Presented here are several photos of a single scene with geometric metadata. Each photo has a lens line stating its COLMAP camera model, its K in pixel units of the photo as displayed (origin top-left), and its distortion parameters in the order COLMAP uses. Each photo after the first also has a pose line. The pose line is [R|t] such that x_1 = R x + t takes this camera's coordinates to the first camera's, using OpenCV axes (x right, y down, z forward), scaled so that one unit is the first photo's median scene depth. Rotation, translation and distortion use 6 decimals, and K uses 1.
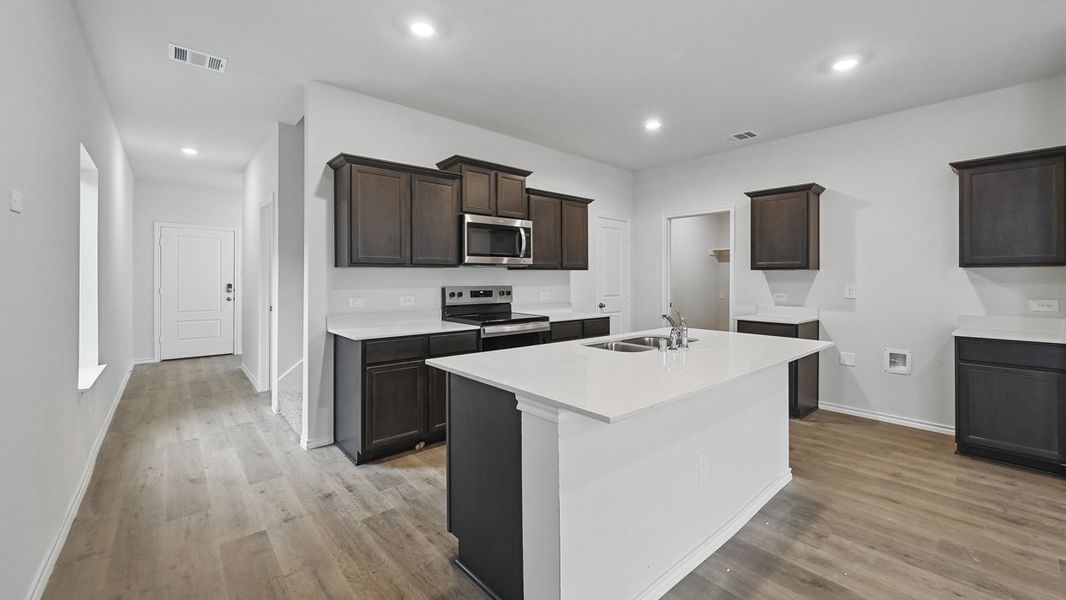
lens RADIAL K [[424.0, 0, 538.2], [0, 424.0, 275.3], [0, 0, 1]] dist [-0.001524, 0.000339]
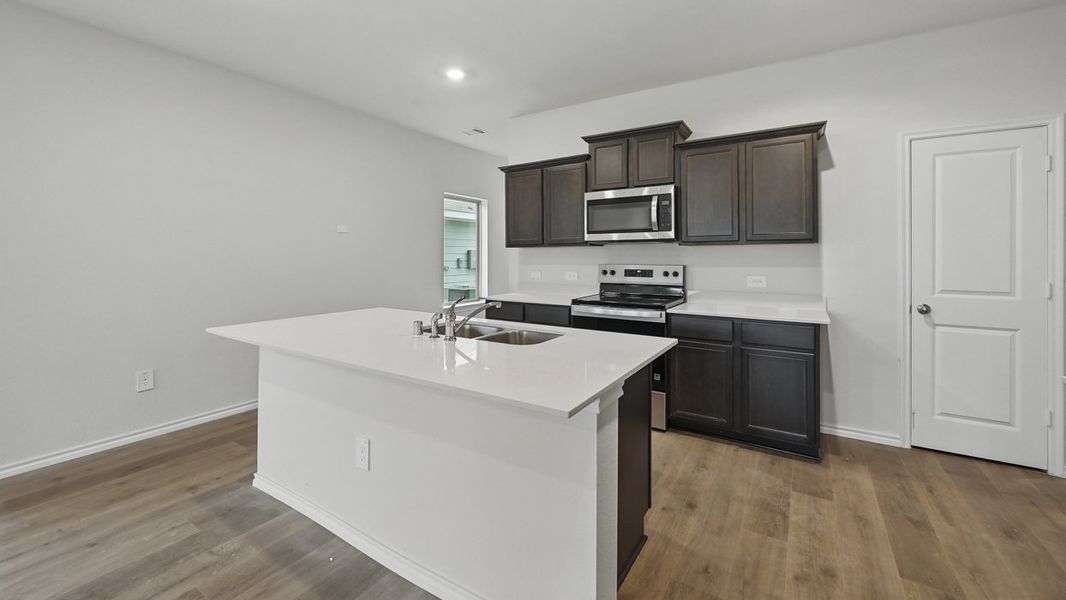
lens RADIAL K [[424.0, 0, 535.6], [0, 424.0, 253.4], [0, 0, 1]] dist [-0.001524, 0.000339]
pose [[0.278672, -0.006542, -0.960364, 0.694371], [0.007395, 0.999962, -0.004666, 0.003808], [0.960358, -0.005802, 0.278709, 0.544224]]
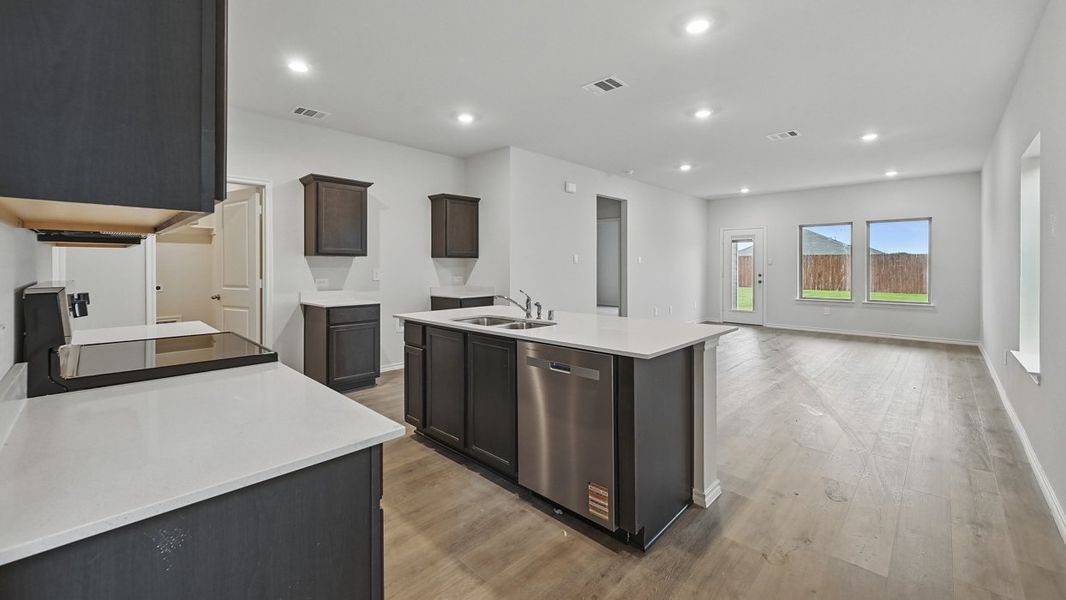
lens RADIAL K [[424.0, 0, 533.8], [0, 424.0, 269.7], [0, 0, 1]] dist [-0.001524, 0.000339]
pose [[-0.081342, -0.010194, 0.996634, -0.548603], [-0.008537, 0.999918, 0.009531, 0.007339], [-0.996650, -0.007733, -0.081423, 0.640251]]
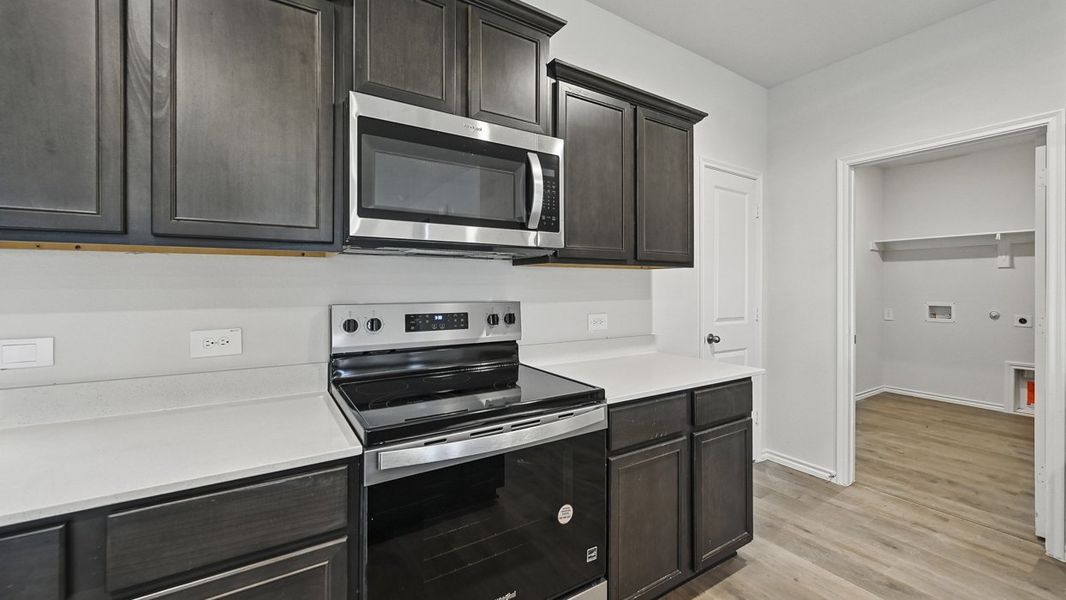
lens RADIAL K [[424.0, 0, 538.2], [0, 424.0, 284.8], [0, 0, 1]] dist [-0.001524, 0.000339]
pose [[0.989134, 0.003813, -0.146965, 0.022059], [-0.003182, 0.999985, 0.004526, 0.006170], [0.146980, -0.004009, 0.989131, 0.622662]]
